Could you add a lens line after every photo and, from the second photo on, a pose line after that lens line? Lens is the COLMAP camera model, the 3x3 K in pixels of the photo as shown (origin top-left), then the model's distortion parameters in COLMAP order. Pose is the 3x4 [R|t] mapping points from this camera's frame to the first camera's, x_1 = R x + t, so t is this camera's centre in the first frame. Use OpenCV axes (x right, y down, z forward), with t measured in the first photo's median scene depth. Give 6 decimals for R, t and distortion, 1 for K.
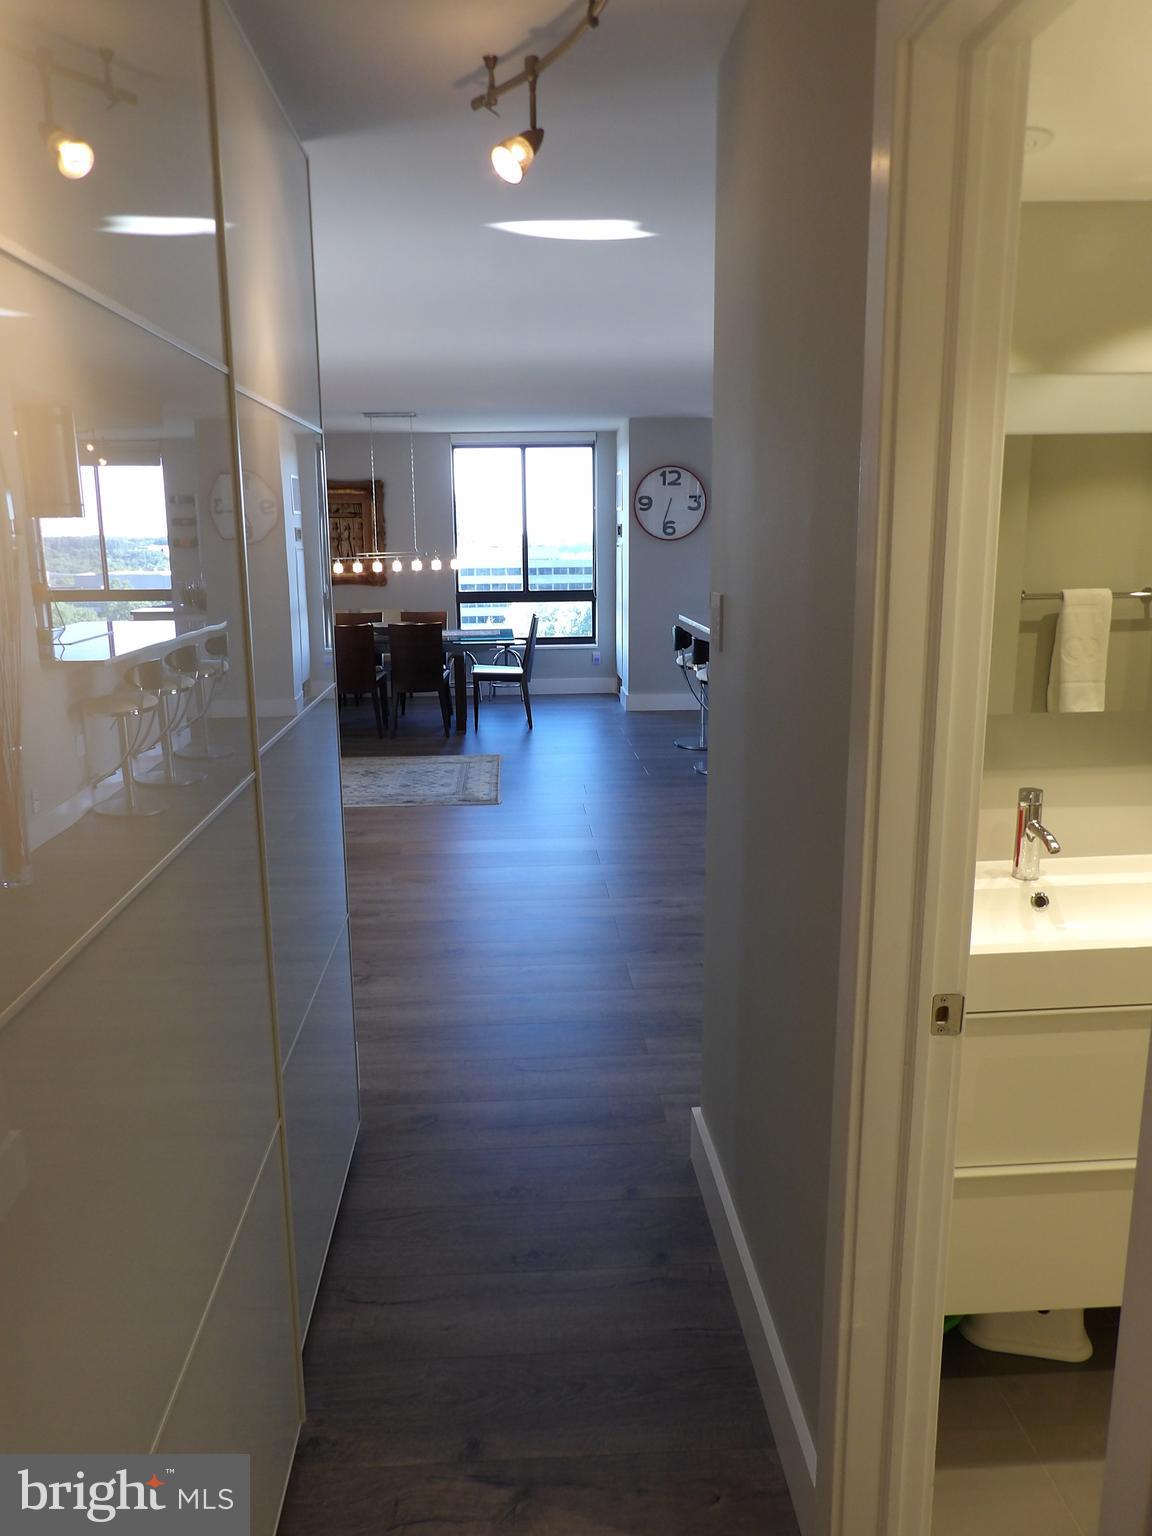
lens RADIAL K [[1097.1, 0, 567.5], [0, 1097.1, 763.9], [0, 0, 1]] dist [-0.037303, 0.044680]
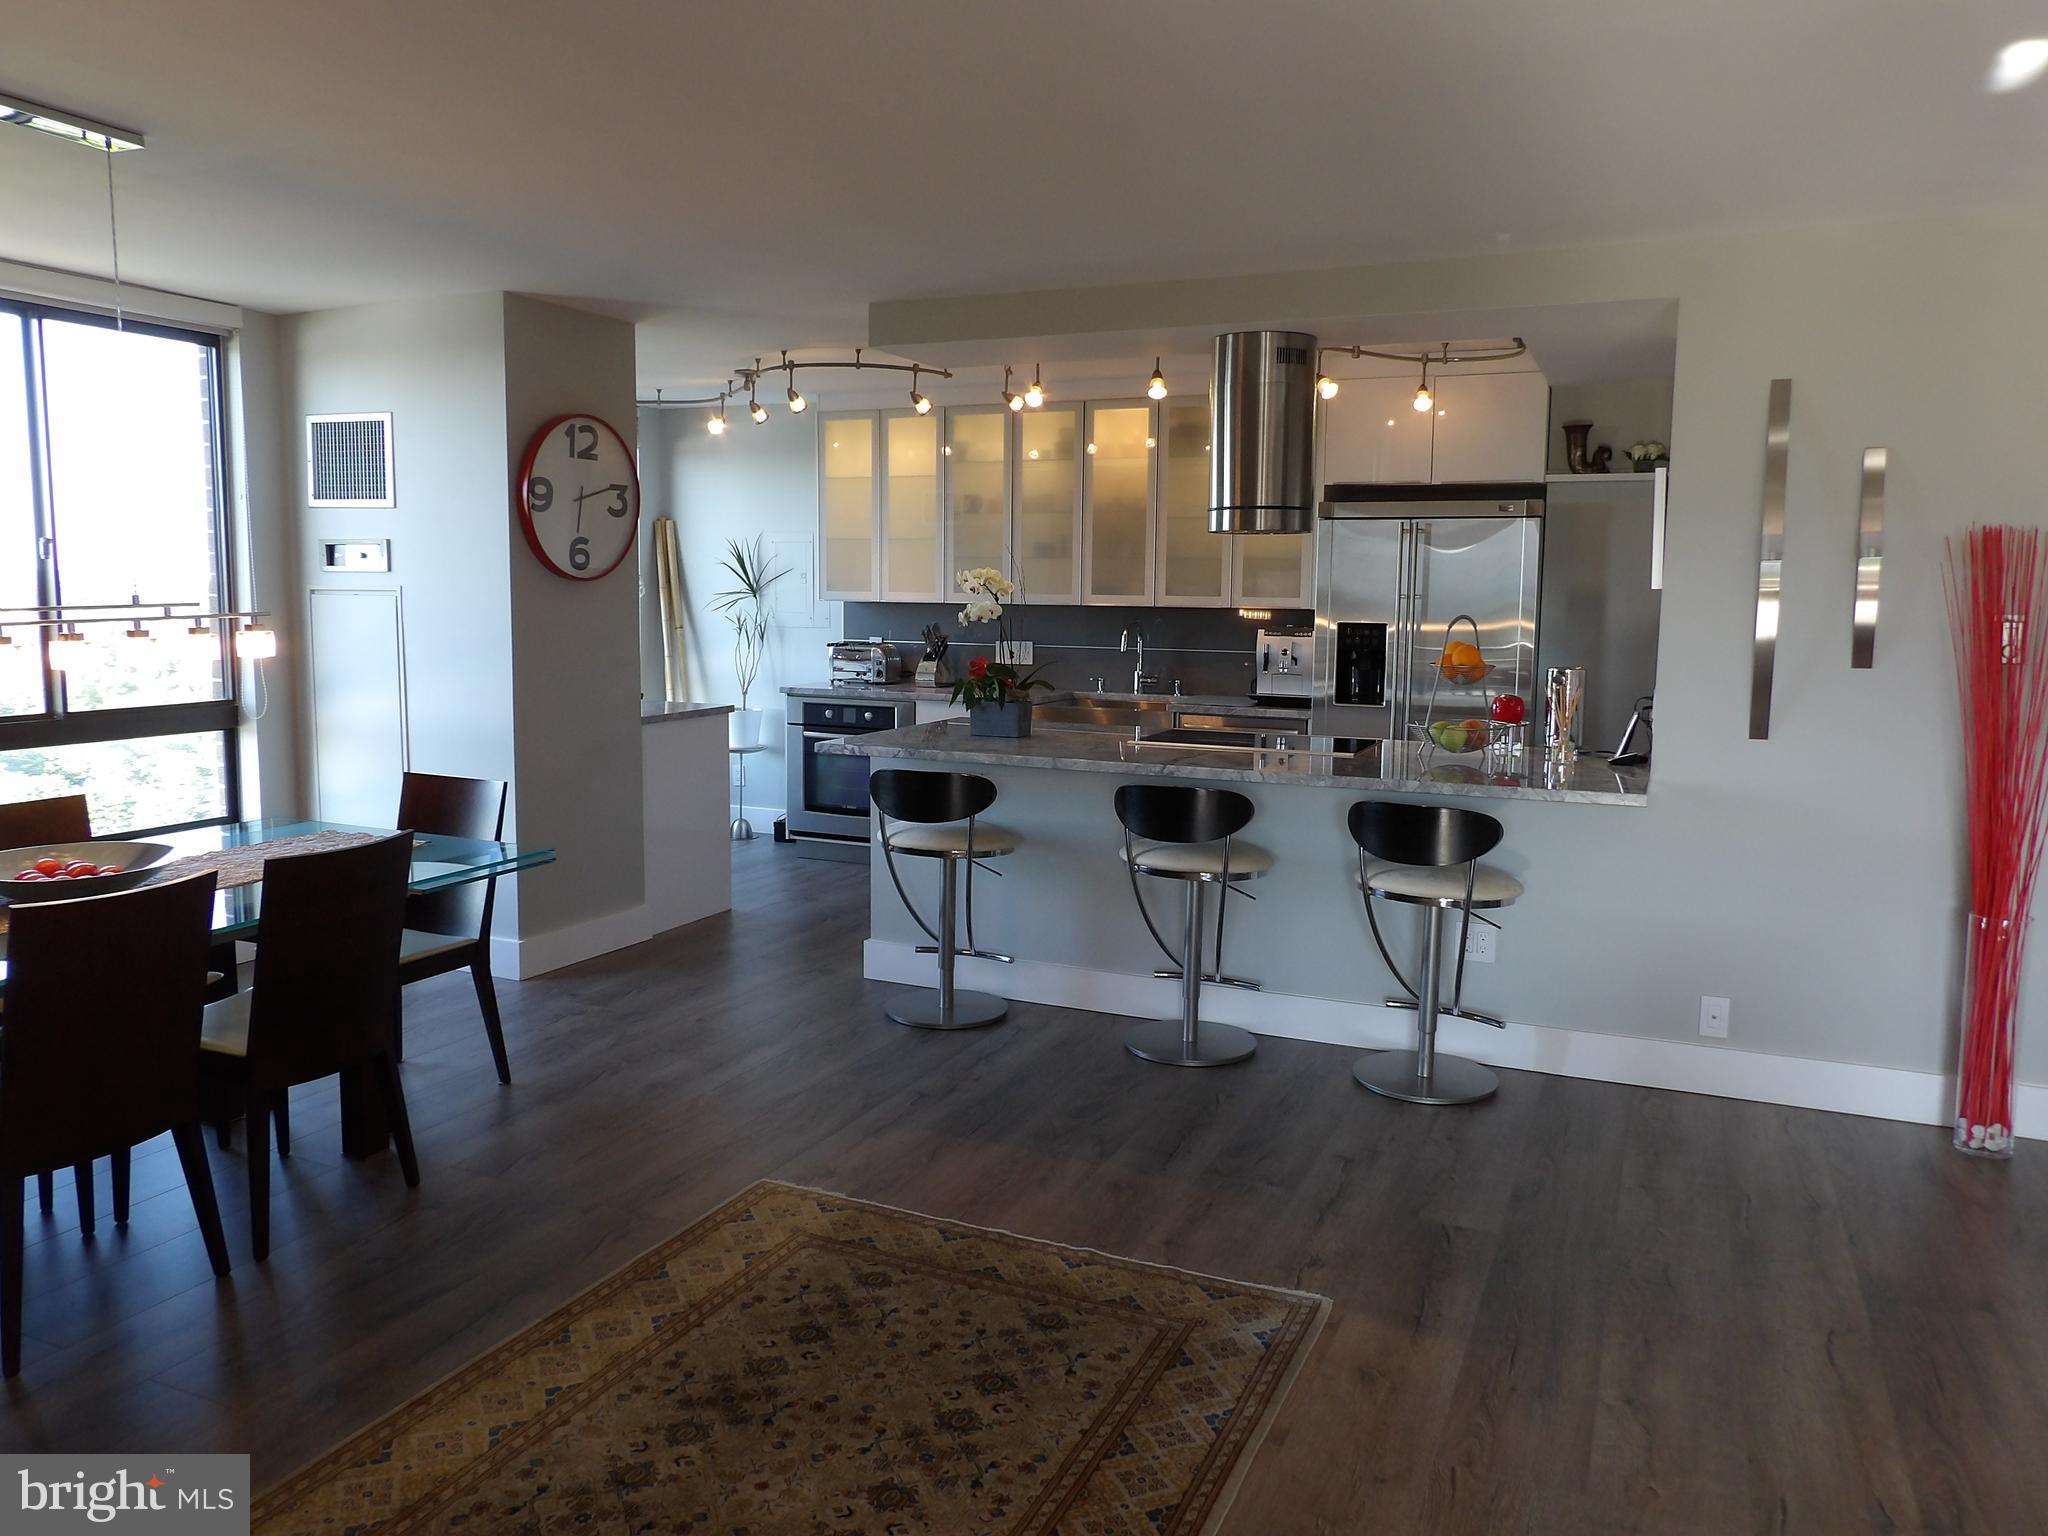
lens RADIAL K [[1464.2, 0, 1012.3], [0, 1464.2, 756.2], [0, 0, 1]] dist [-0.046757, 0.062203]
pose [[0.461769, -0.090792, 0.882341, -0.356768], [0.171390, 0.985134, 0.011673, -0.110832], [-0.870284, 0.145835, 0.470465, 0.580591]]
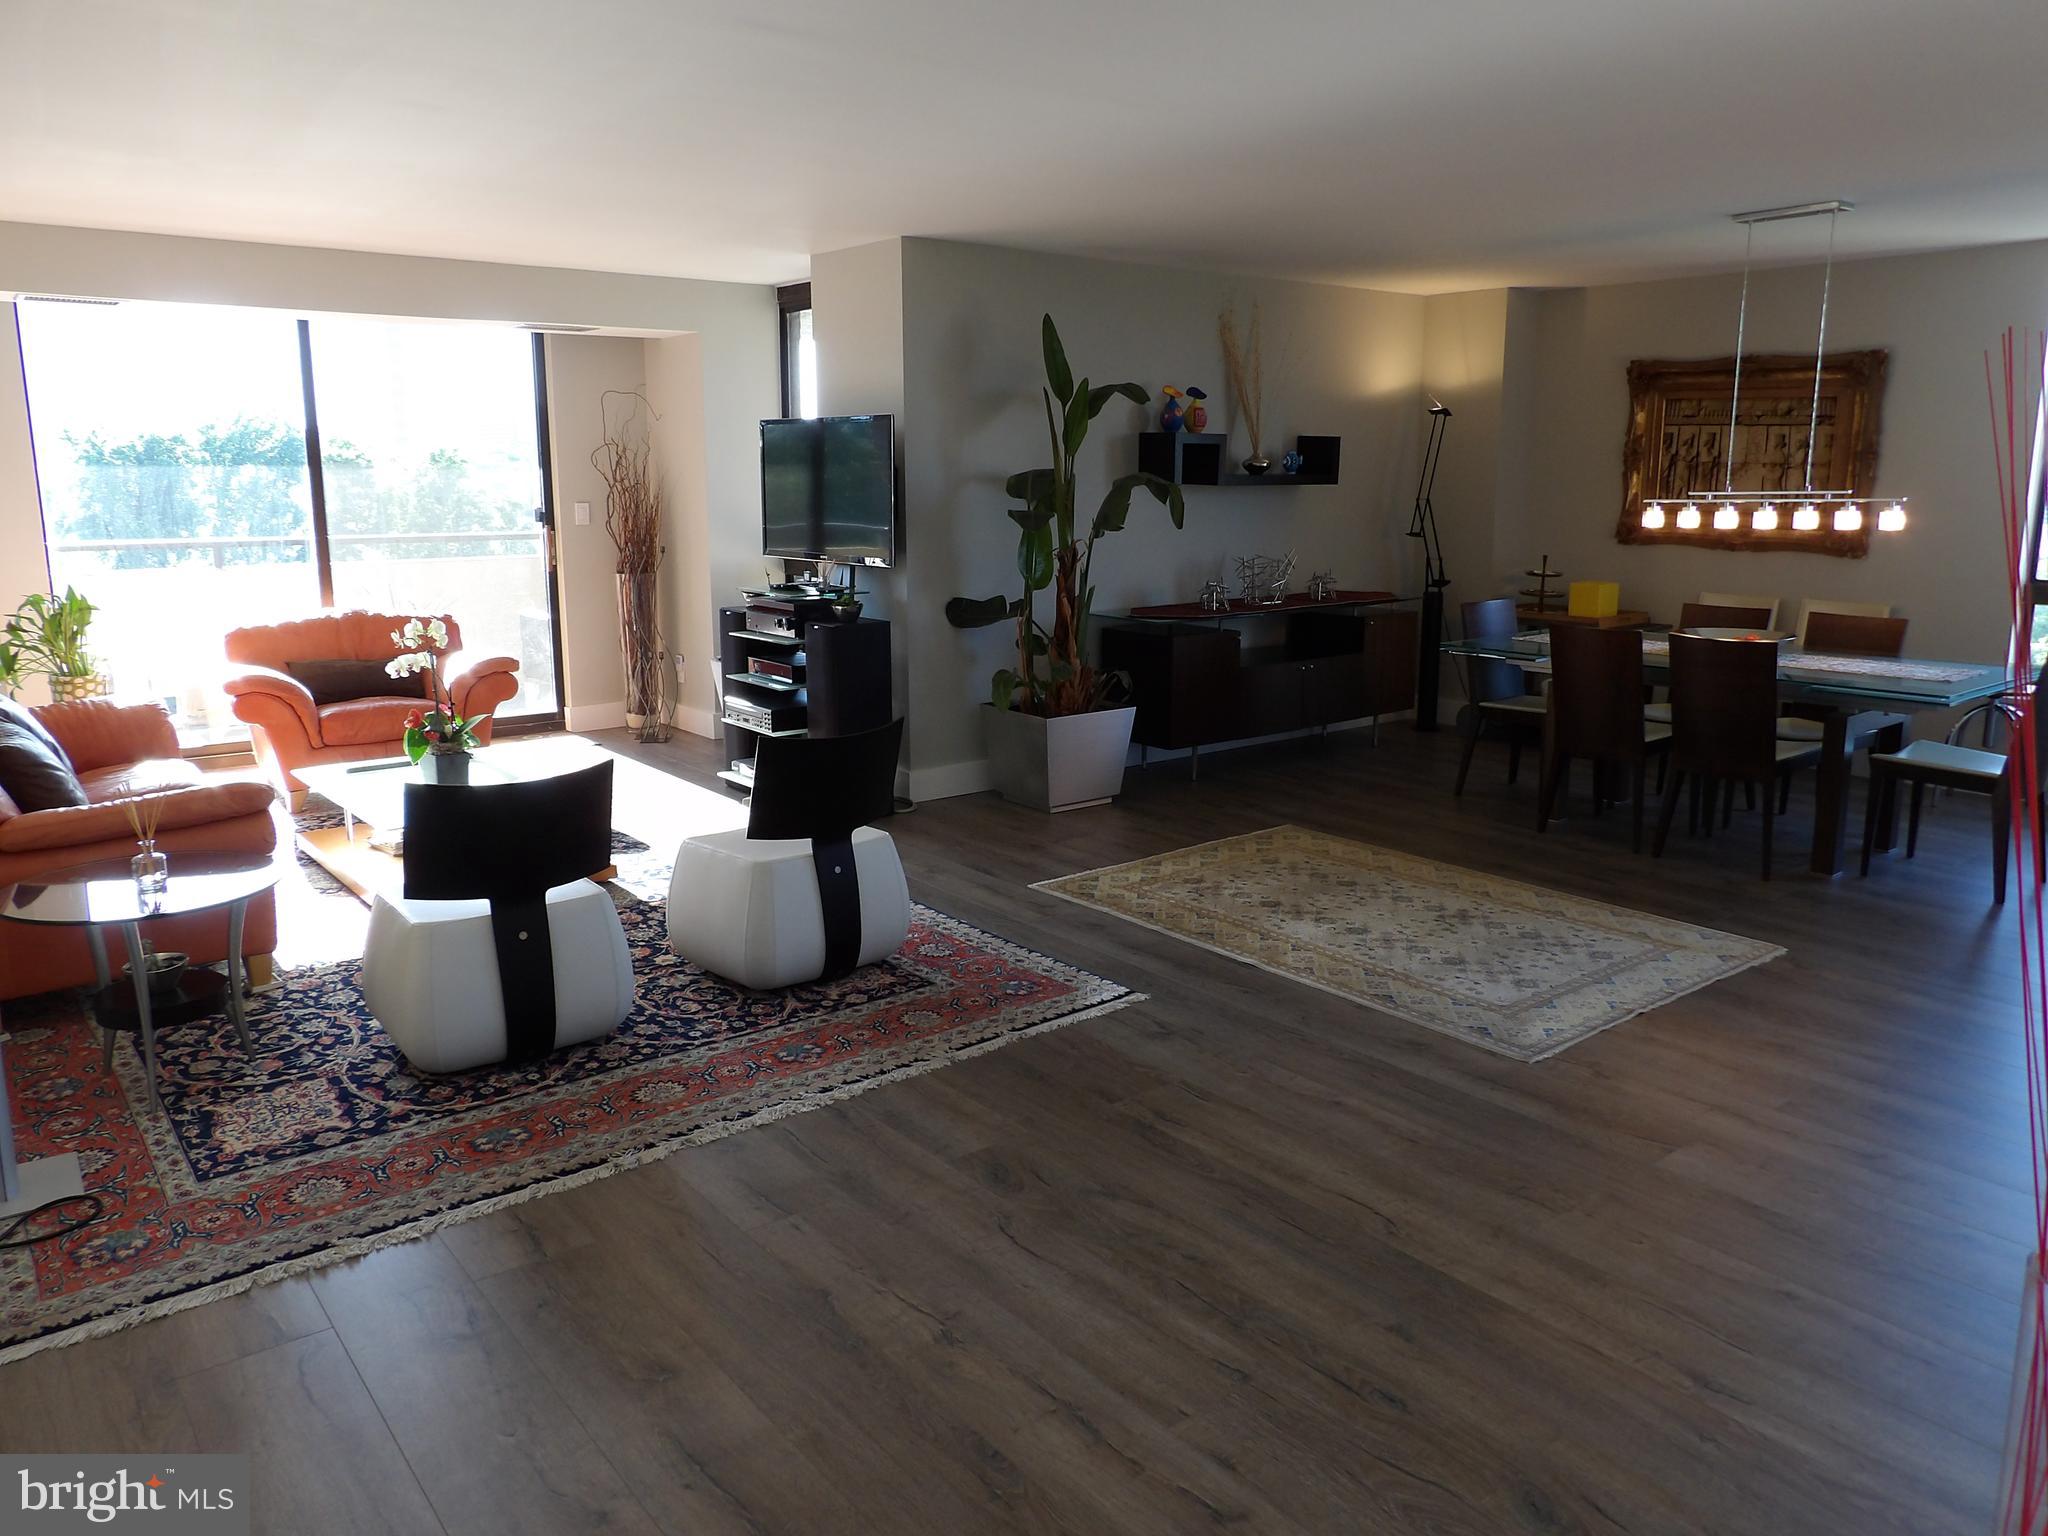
lens RADIAL K [[1462.8, 0, 1022.5], [0, 1462.8, 748.5], [0, 0, 1]] dist [-0.037303, 0.044680]
pose [[0.576580, 0.163544, -0.800506, 0.185963], [-0.173646, 0.981907, 0.075532, -0.065124], [0.798375, 0.095454, 0.594547, 0.327301]]
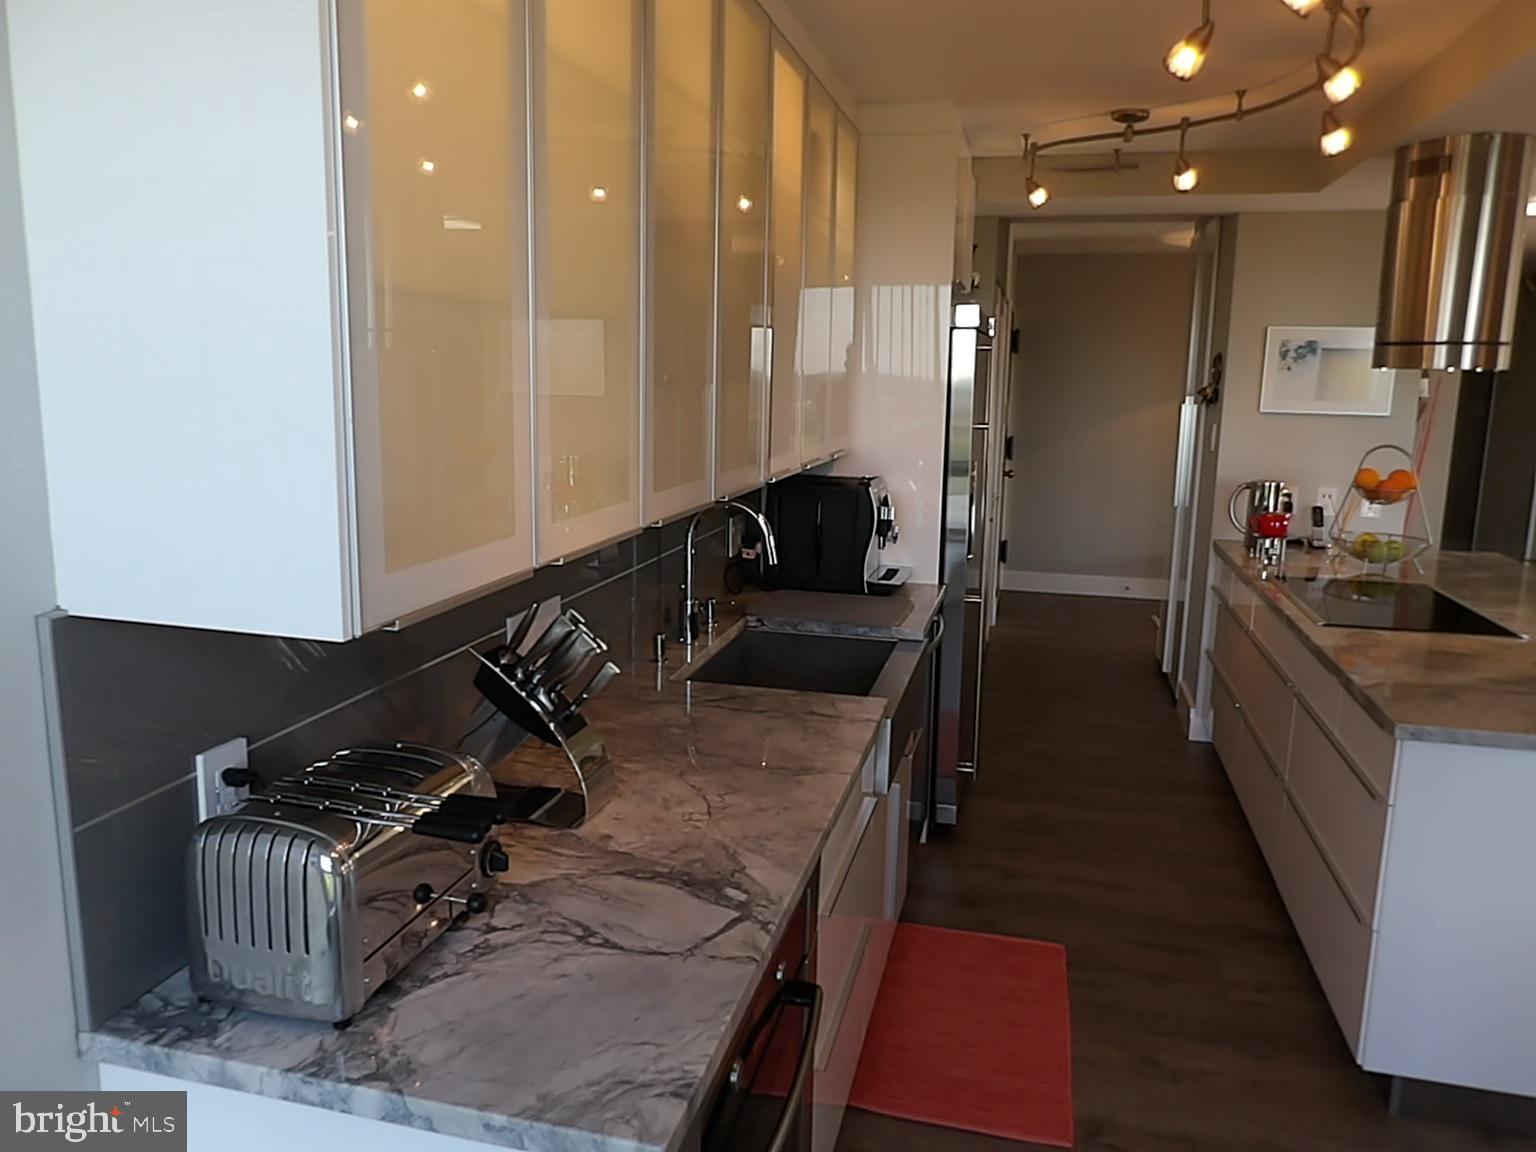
lens RADIAL K [[1096.0, 0, 773.4], [0, 1096.0, 562.8], [0, 0, 1]] dist [-0.044642, 0.053876]
pose [[-0.954559, -0.056040, 0.292706, 0.273730], [0.056603, 0.930193, 0.362681, -0.254627], [-0.292598, 0.362768, -0.884752, 1.150136]]
